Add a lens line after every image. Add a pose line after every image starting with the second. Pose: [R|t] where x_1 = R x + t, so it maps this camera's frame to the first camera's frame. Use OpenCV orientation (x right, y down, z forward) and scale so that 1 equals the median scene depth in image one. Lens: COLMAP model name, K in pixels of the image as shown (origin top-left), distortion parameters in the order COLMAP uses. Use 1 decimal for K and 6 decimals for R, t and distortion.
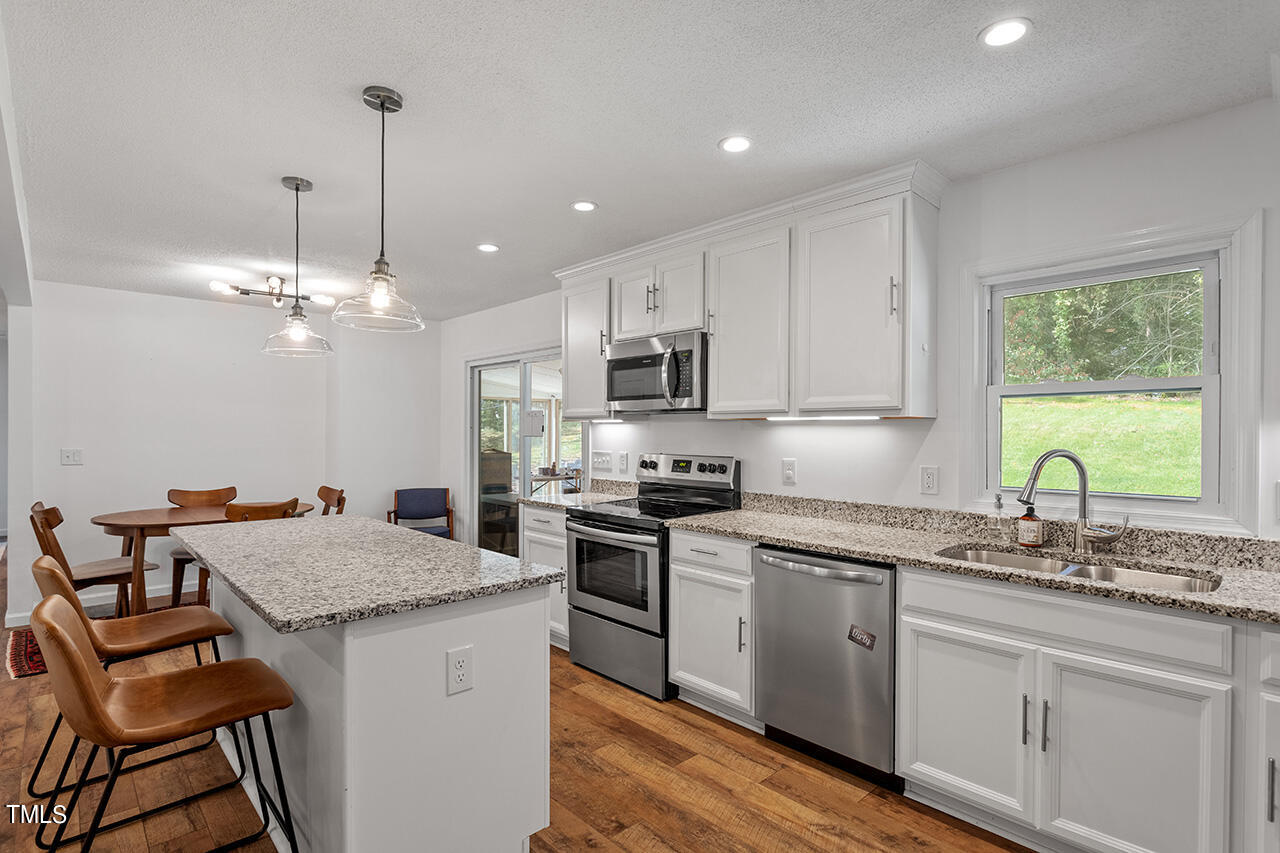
lens RADIAL K [[640.4, 0, 638.1], [0, 640.4, 436.7], [0, 0, 1]] dist [0.000548, 0.000417]
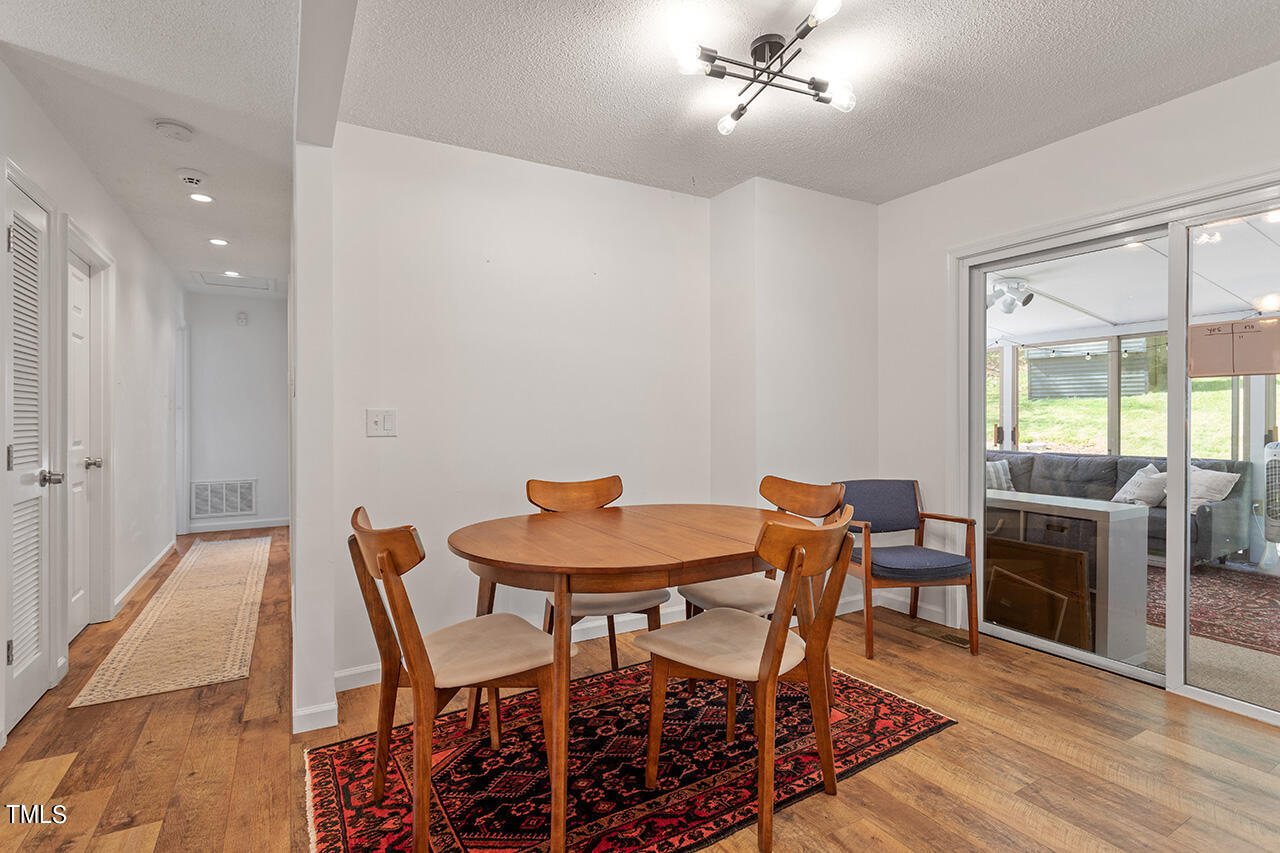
lens RADIAL K [[612.3, 0, 639.8], [0, 612.3, 418.6], [0, 0, 1]] dist [-0.002374, 0.001188]
pose [[0.976167, -0.008878, -0.216839, -0.533226], [0.007660, 0.999950, -0.006458, 0.033821], [0.216886, 0.004643, 0.976186, 0.505686]]
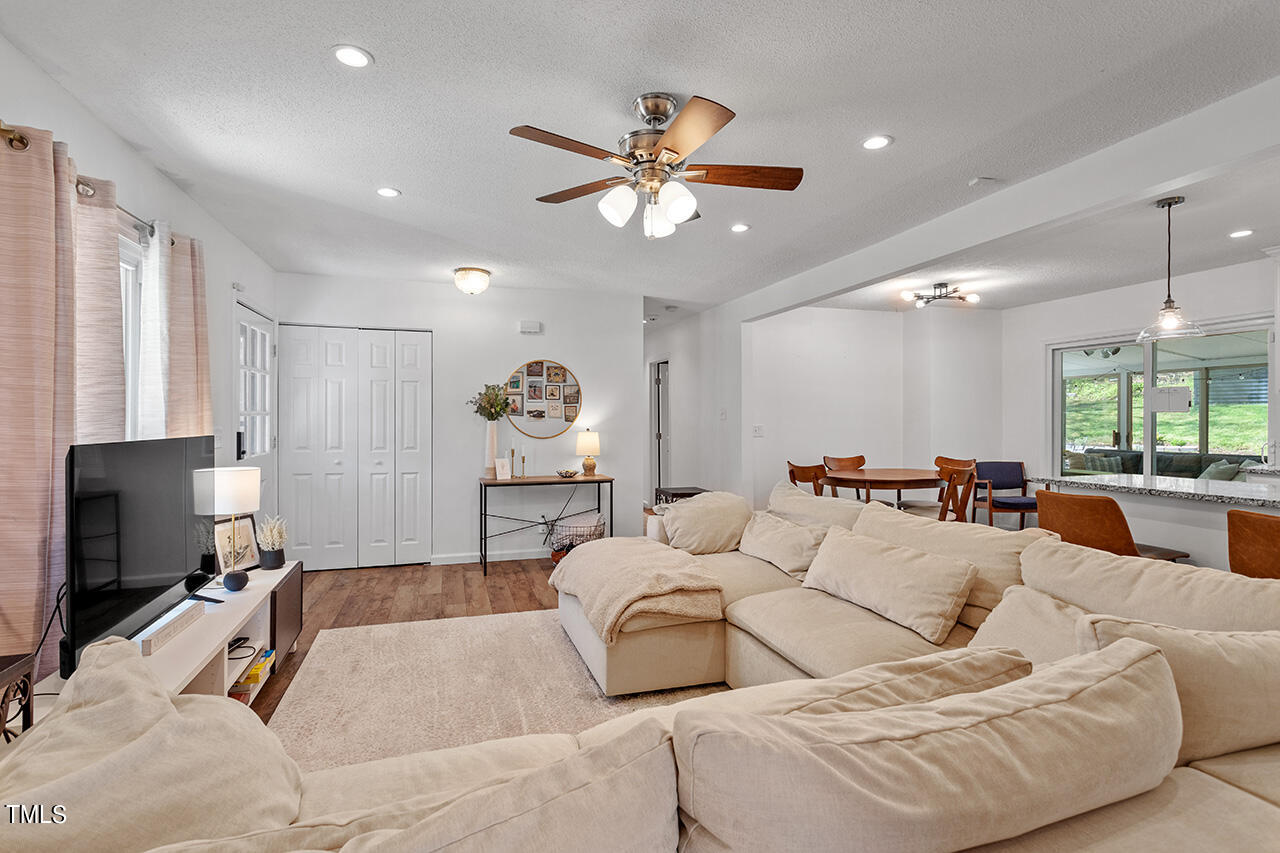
lens RADIAL K [[612.3, 0, 631.6], [0, 612.3, 420.2], [0, 0, 1]] dist [-0.002374, 0.001188]
pose [[0.899636, -0.008471, -0.436559, -0.558165], [0.006266, 0.999959, -0.006491, 0.015890], [0.436596, 0.003104, 0.899652, -0.294218]]
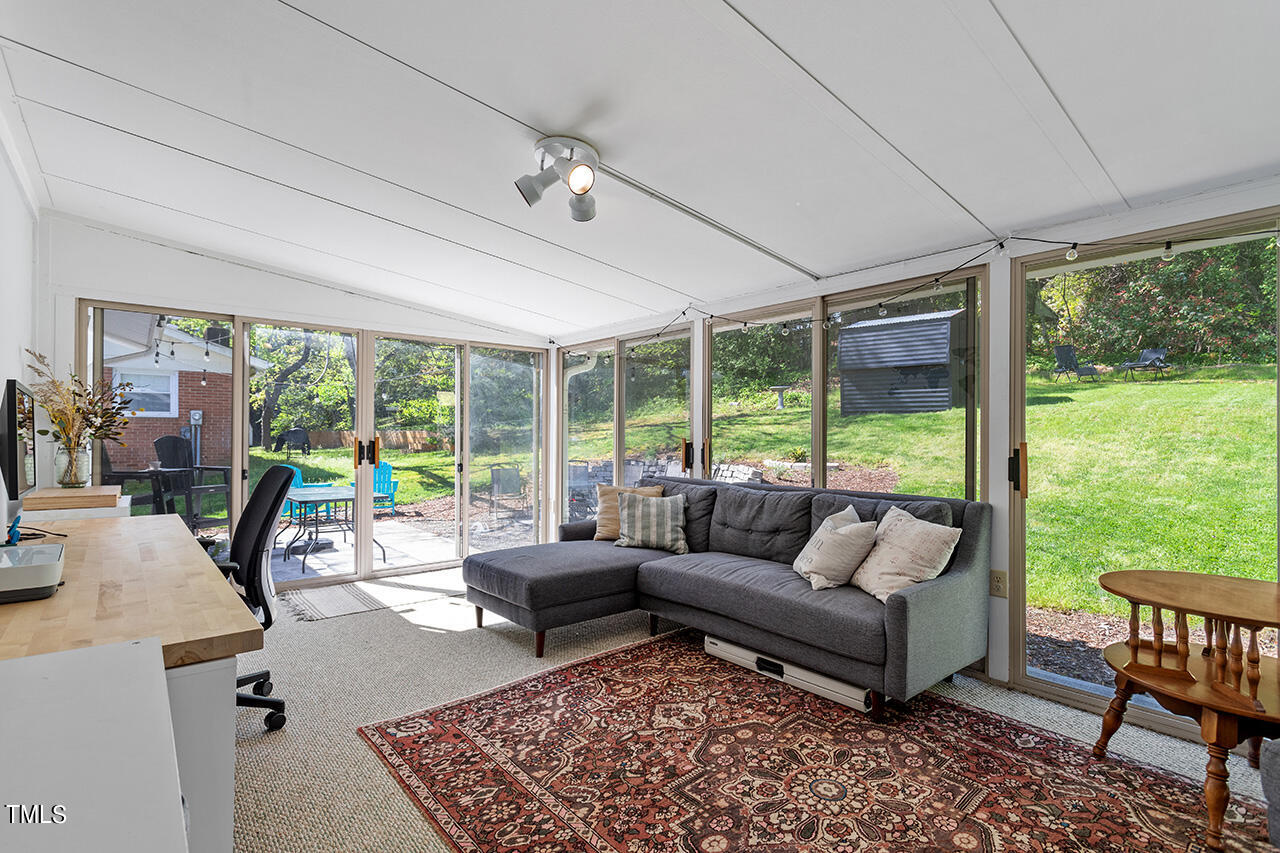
lens RADIAL K [[612.3, 0, 642.5], [0, 612.3, 427.1], [0, 0, 1]] dist [-0.002374, 0.001188]
pose [[0.999248, -0.001703, -0.038749, -0.074929], [0.000931, 0.999801, -0.019918, 0.044452], [0.038775, 0.019867, 0.999050, 1.115513]]
